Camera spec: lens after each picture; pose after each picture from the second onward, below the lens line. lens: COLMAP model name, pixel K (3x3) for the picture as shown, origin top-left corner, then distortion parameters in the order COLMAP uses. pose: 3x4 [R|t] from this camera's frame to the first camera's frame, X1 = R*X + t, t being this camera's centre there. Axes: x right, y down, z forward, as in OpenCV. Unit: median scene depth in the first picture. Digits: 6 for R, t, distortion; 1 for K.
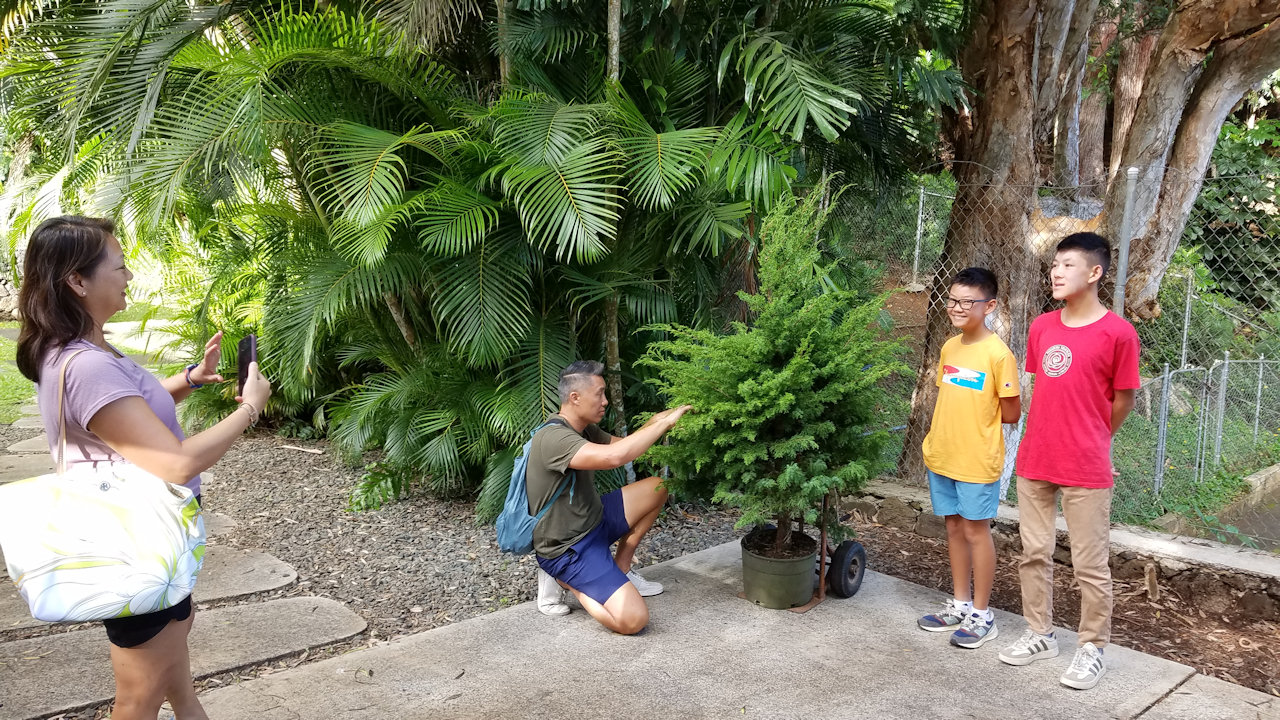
lens RADIAL K [[978.9, 0, 640.0], [0, 978.9, 360.0], [0, 0, 1]] dist [0.000028, -0.000049]
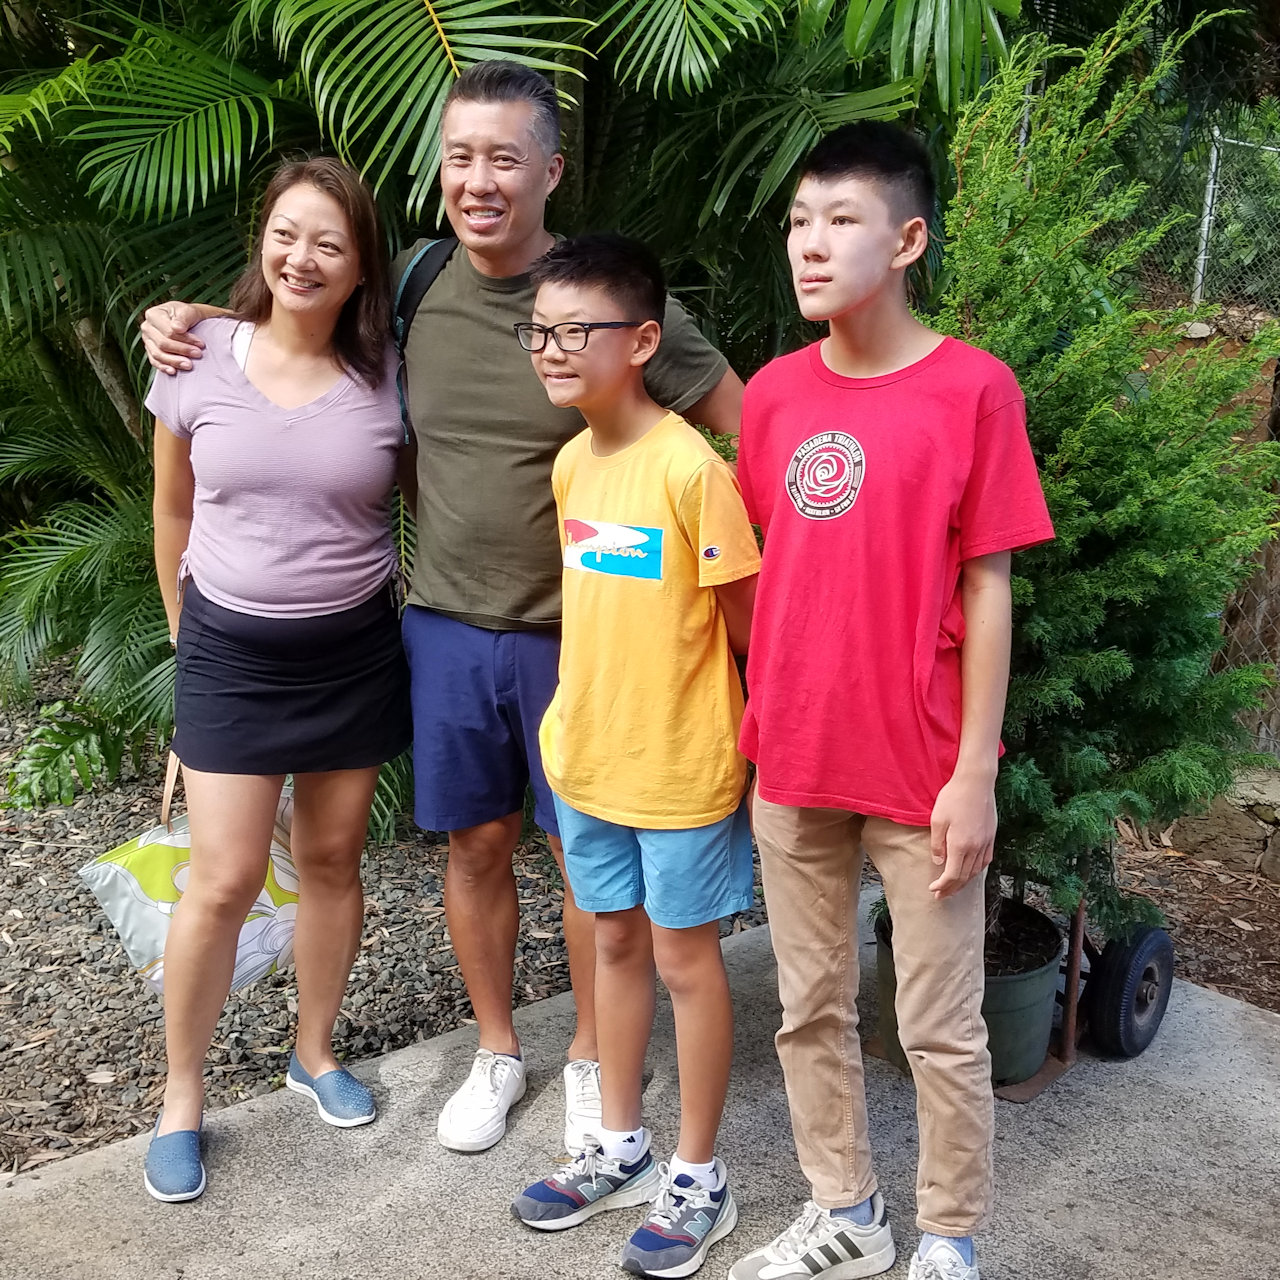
lens RADIAL K [[1740.1, 0, 640.0], [0, 1740.1, 640.0], [0, 0, 1]] dist [0.022412, -0.005644]
pose [[0.999918, 0.006379, -0.011105, 0.009884], [-0.005246, 0.995057, 0.099168, -0.007304], [0.011683, -0.099102, 0.995009, 0.269592]]
